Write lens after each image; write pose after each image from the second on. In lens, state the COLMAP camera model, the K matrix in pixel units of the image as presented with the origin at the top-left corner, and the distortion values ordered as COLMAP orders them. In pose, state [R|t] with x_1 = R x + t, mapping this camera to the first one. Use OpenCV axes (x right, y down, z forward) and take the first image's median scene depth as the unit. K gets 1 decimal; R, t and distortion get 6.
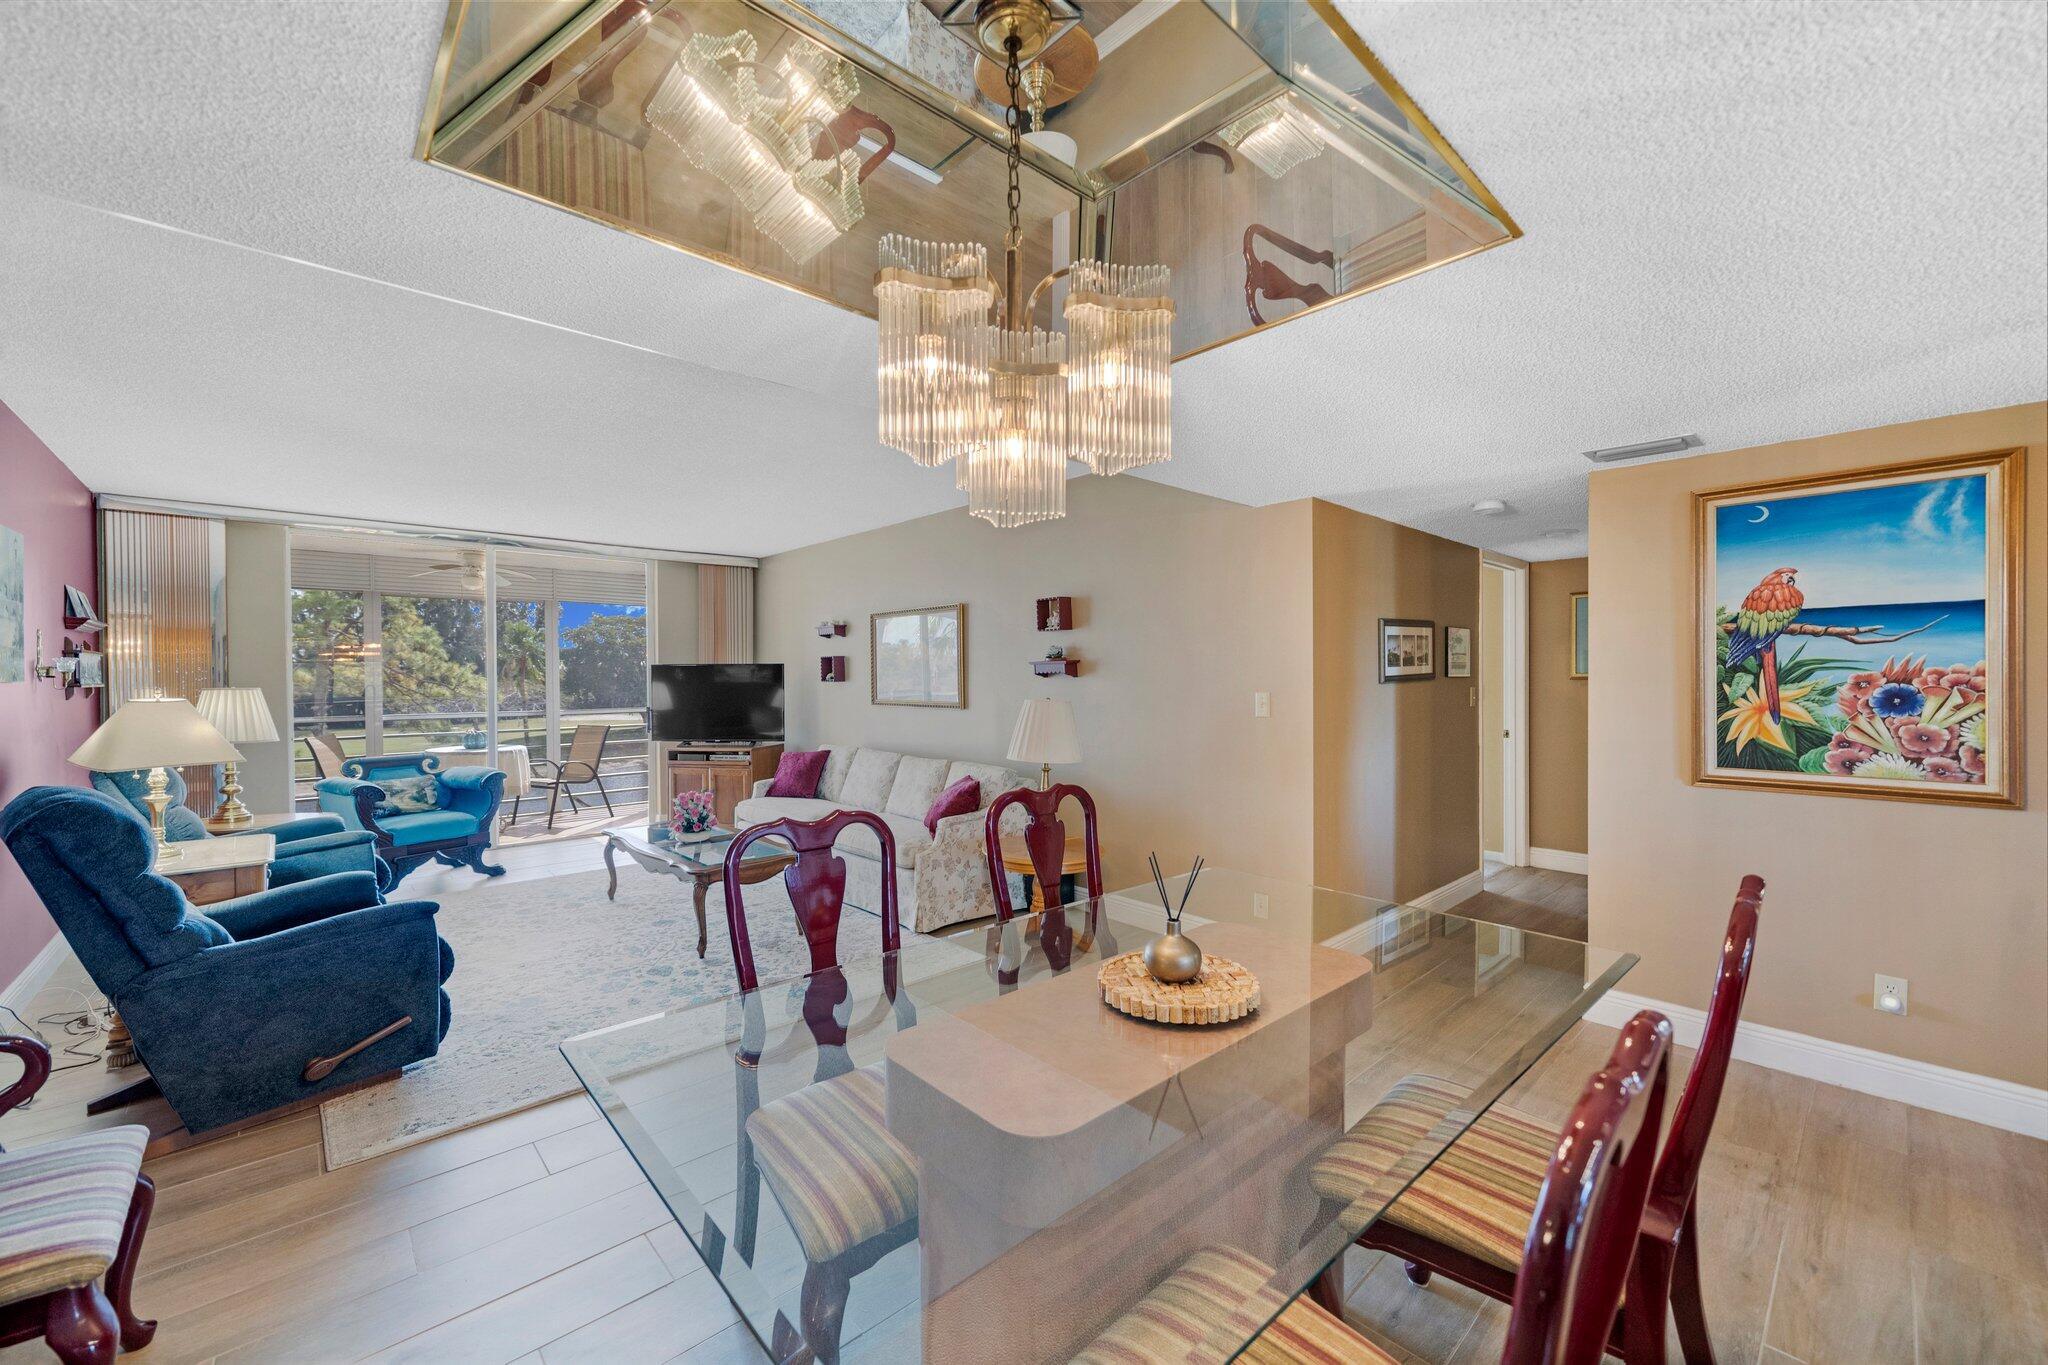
lens RADIAL K [[804.5, 0, 1011.0], [0, 804.5, 684.0], [0, 0, 1]] dist [-0.001410, -0.000438]
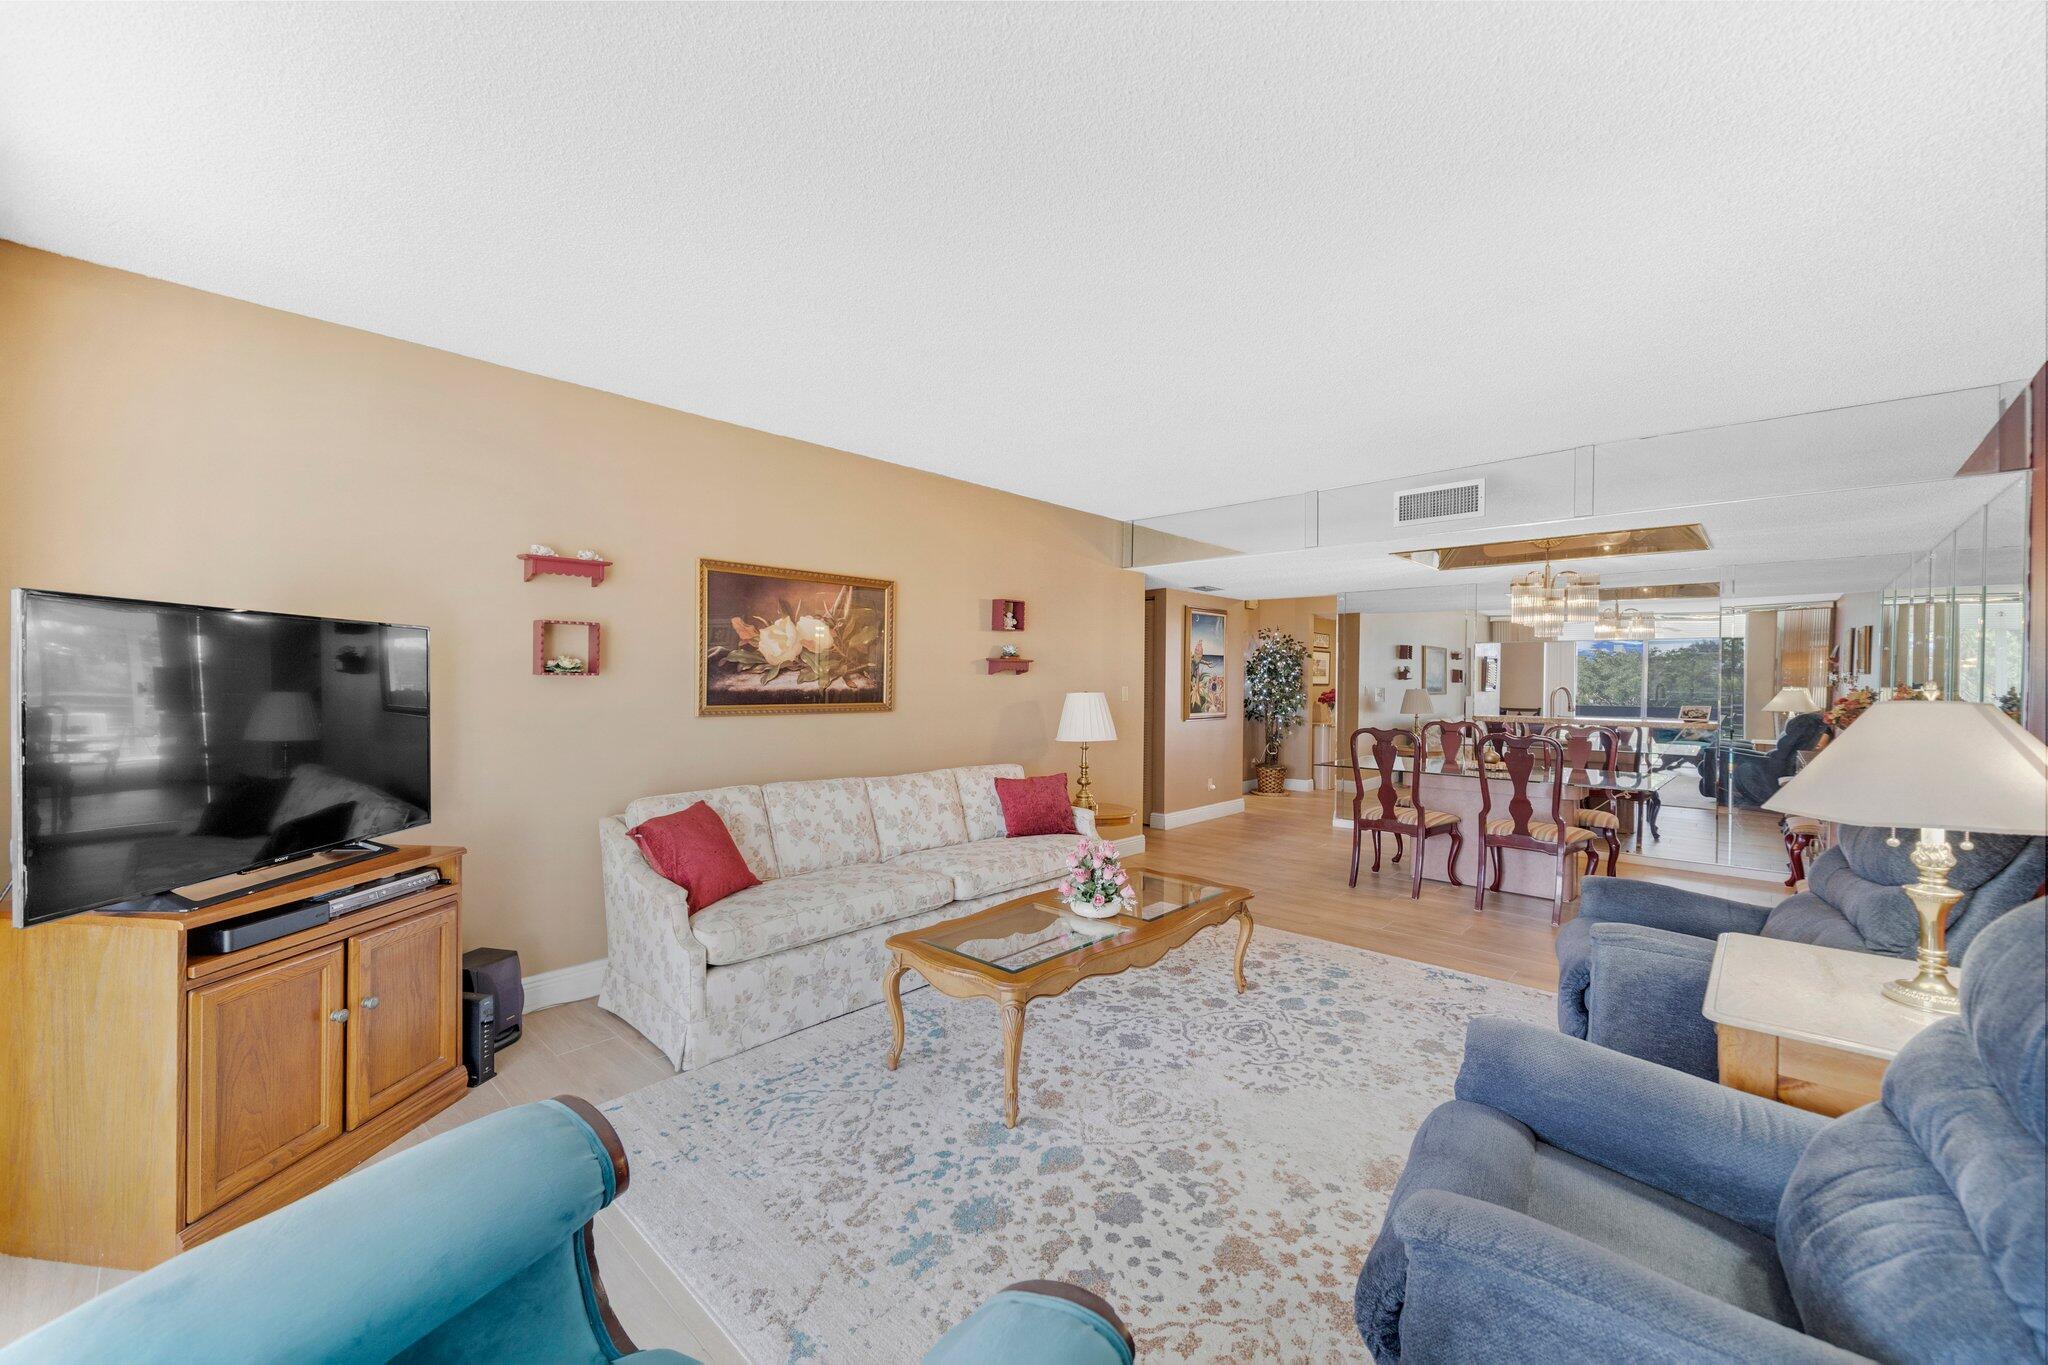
lens RADIAL K [[804.5, 0, 1011.0], [0, 804.5, 684.0], [0, 0, 1]] dist [-0.001410, -0.000438]
pose [[-0.074106, -0.000714, 0.997250, -1.040763], [0.000899, 0.999999, 0.000783, 0.003961], [-0.997250, 0.000955, -0.074105, 1.105839]]
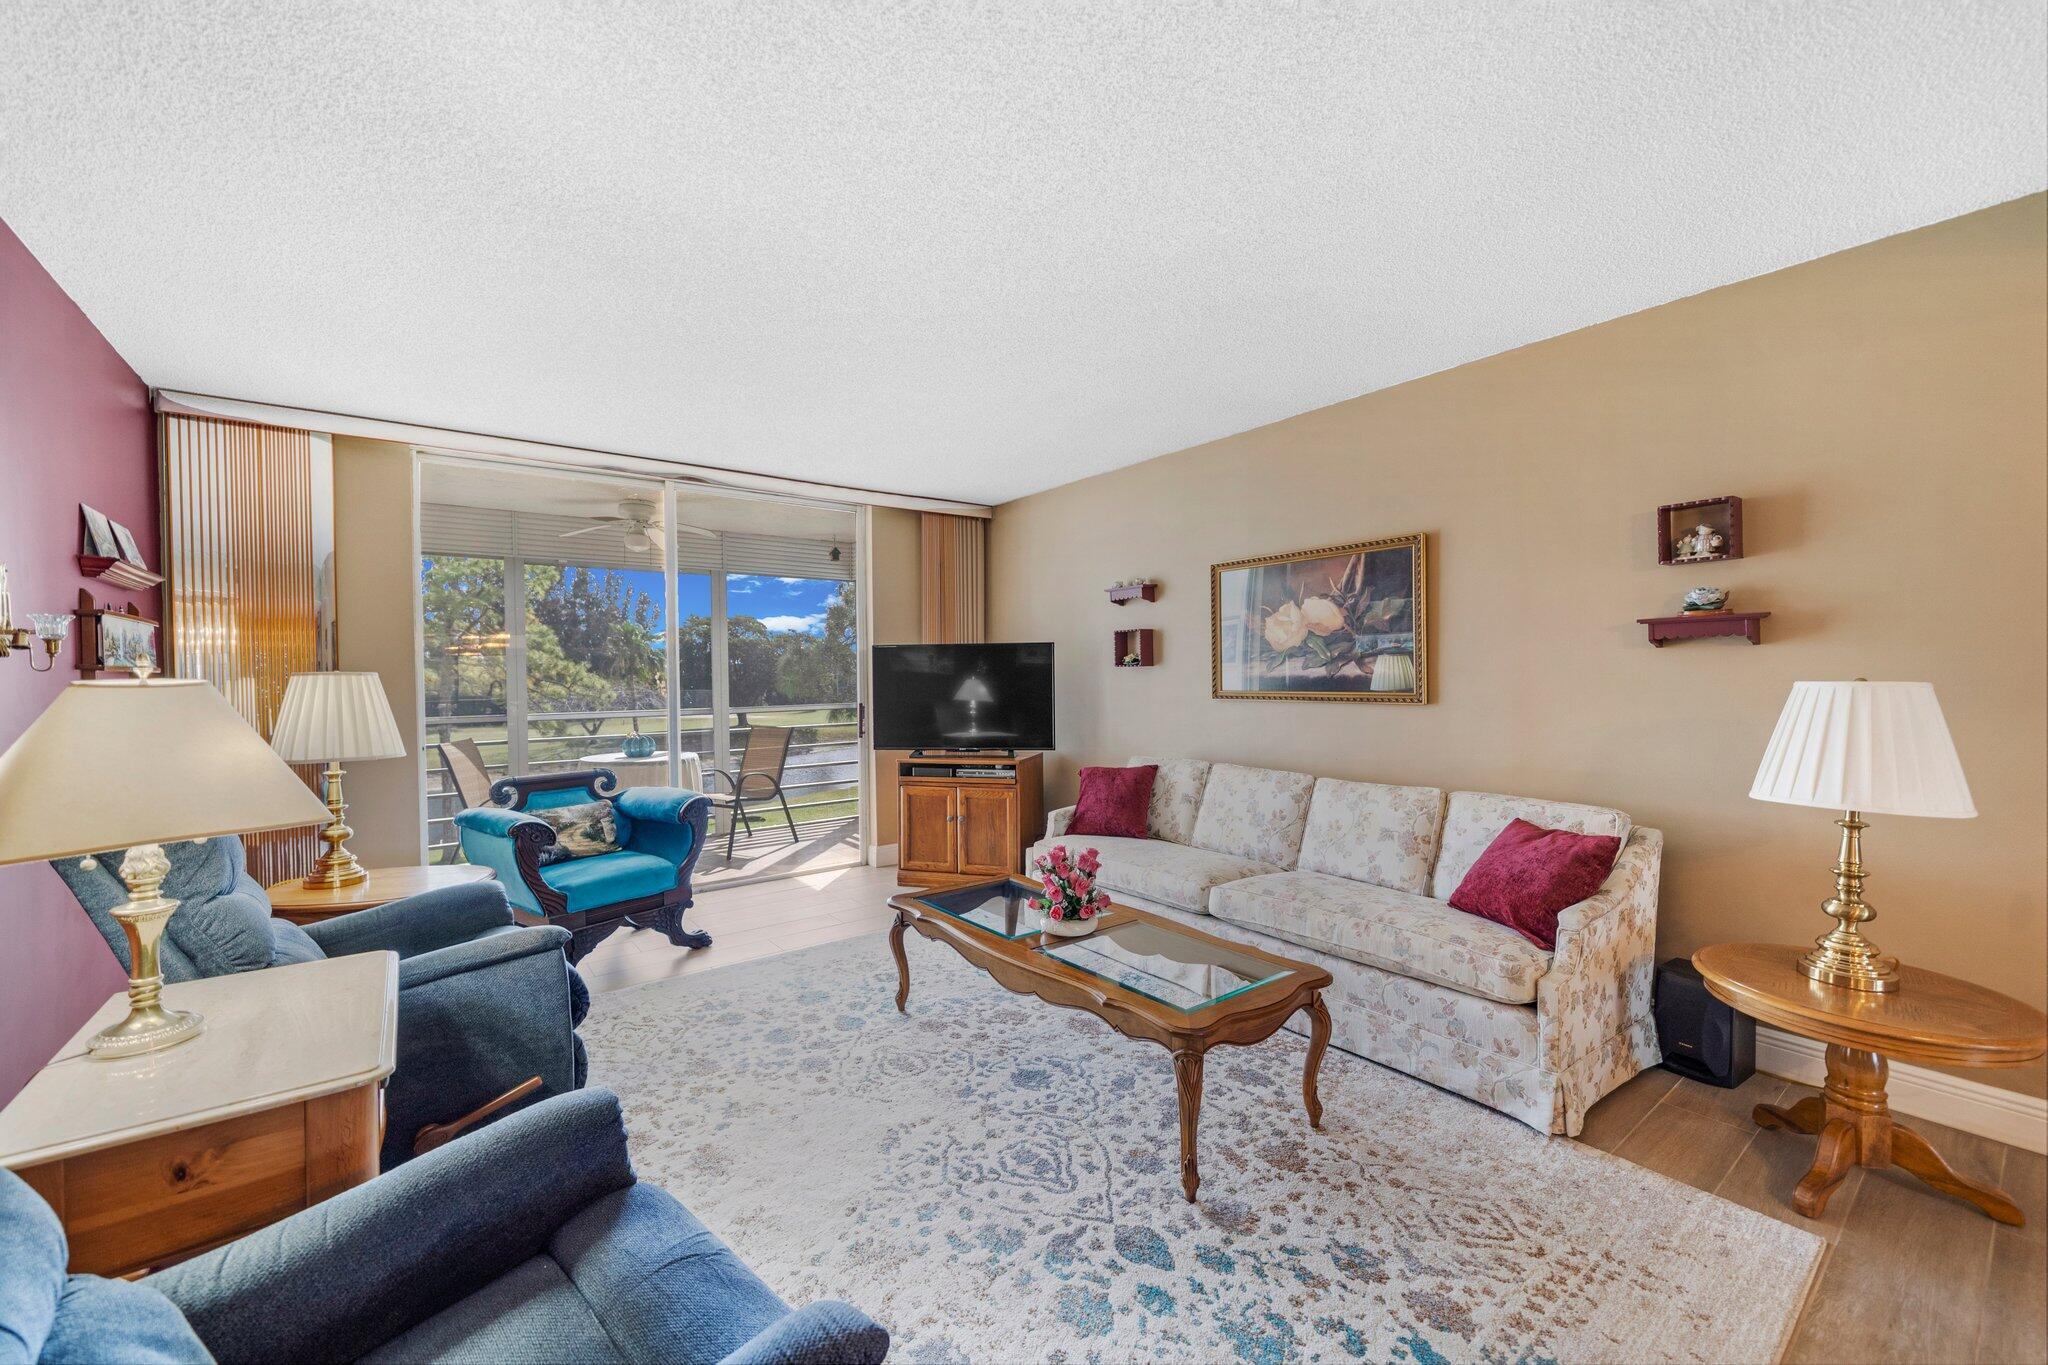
lens RADIAL K [[804.5, 0, 1011.0], [0, 804.5, 684.0], [0, 0, 1]] dist [-0.001410, -0.000438]
pose [[0.995505, -0.005002, -0.094578, -0.376214], [0.005293, 0.999982, 0.002829, 0.014657], [0.094562, -0.003317, 0.995513, 0.414775]]
